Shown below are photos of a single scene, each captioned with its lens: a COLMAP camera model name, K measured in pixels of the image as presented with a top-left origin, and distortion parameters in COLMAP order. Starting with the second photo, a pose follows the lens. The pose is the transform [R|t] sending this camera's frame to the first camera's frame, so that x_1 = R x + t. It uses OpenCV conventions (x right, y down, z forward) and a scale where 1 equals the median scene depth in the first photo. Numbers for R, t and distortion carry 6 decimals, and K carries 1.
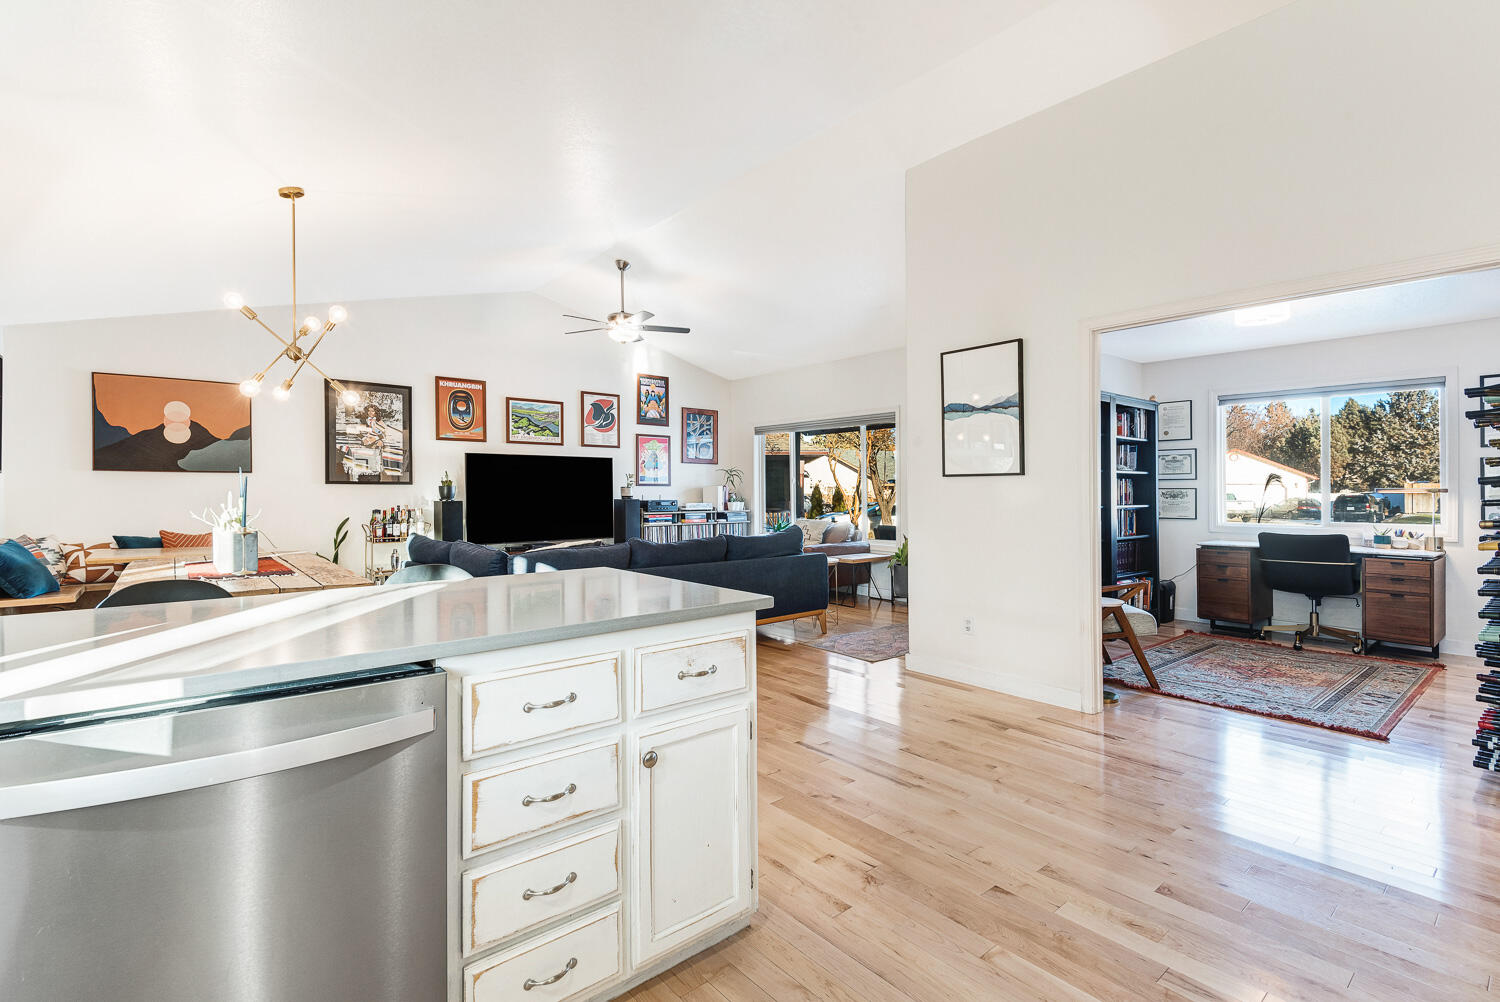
lens RADIAL K [[691.7, 0, 780.5], [0, 691.7, 504.9], [0, 0, 1]] dist [0.025204, -0.012650]
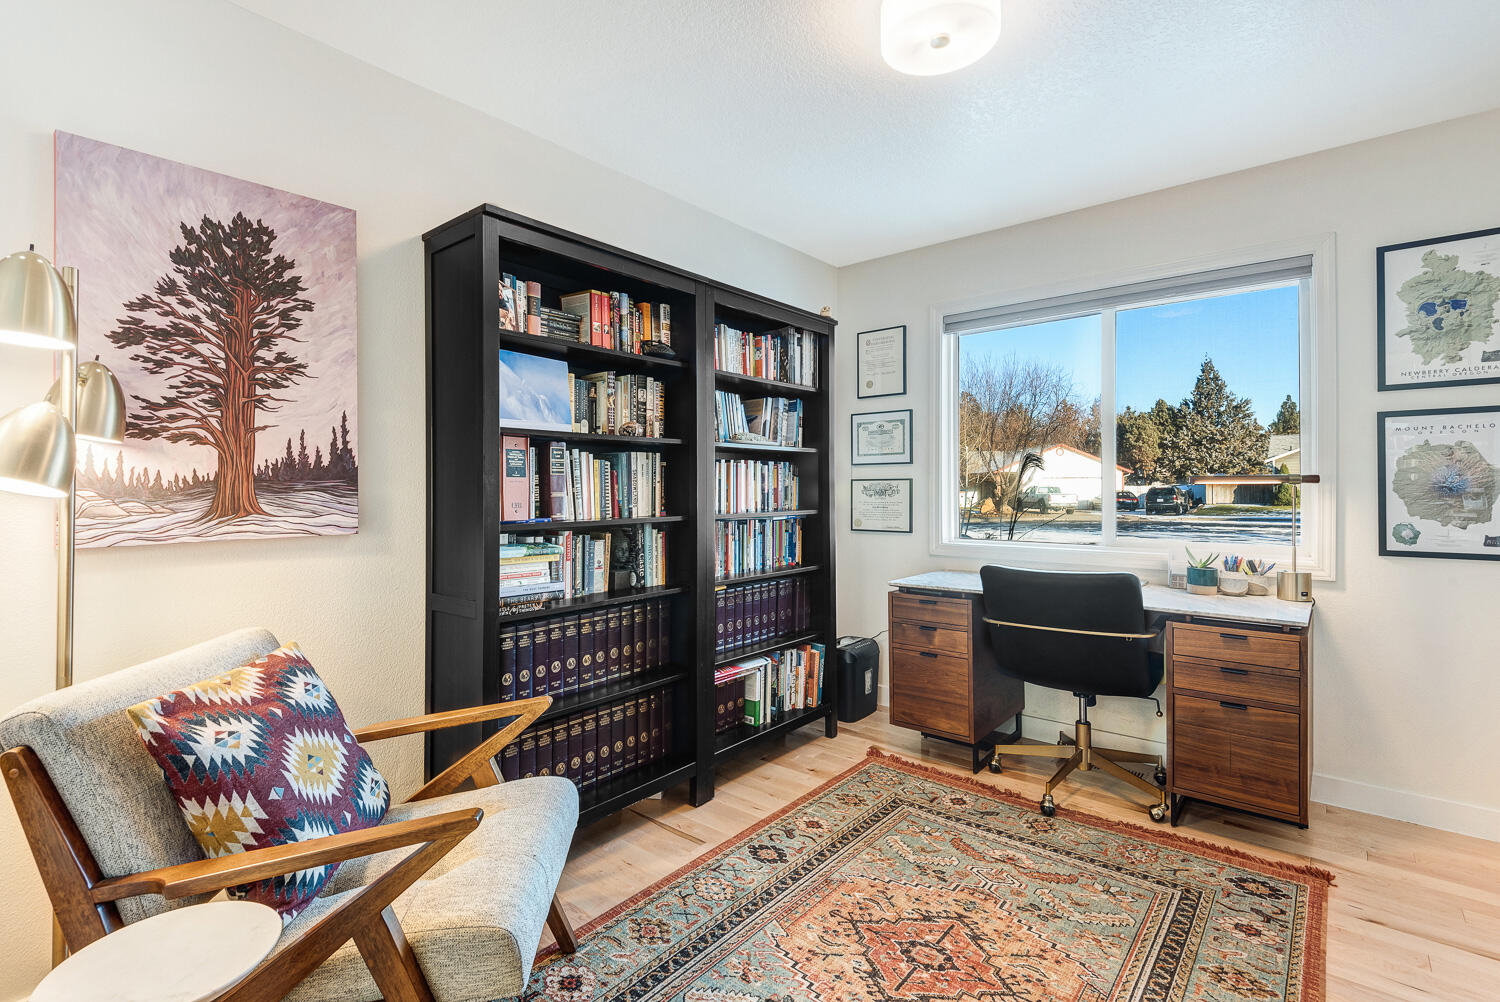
lens RADIAL K [[691.7, 0, 761.2], [0, 691.7, 510.6], [0, 0, 1]] dist [0.025204, -0.012650]
pose [[0.986758, -0.012608, 0.161706, 0.393953], [0.010319, 0.999834, 0.014988, -0.007708], [-0.161868, -0.013121, 0.986725, 0.470445]]
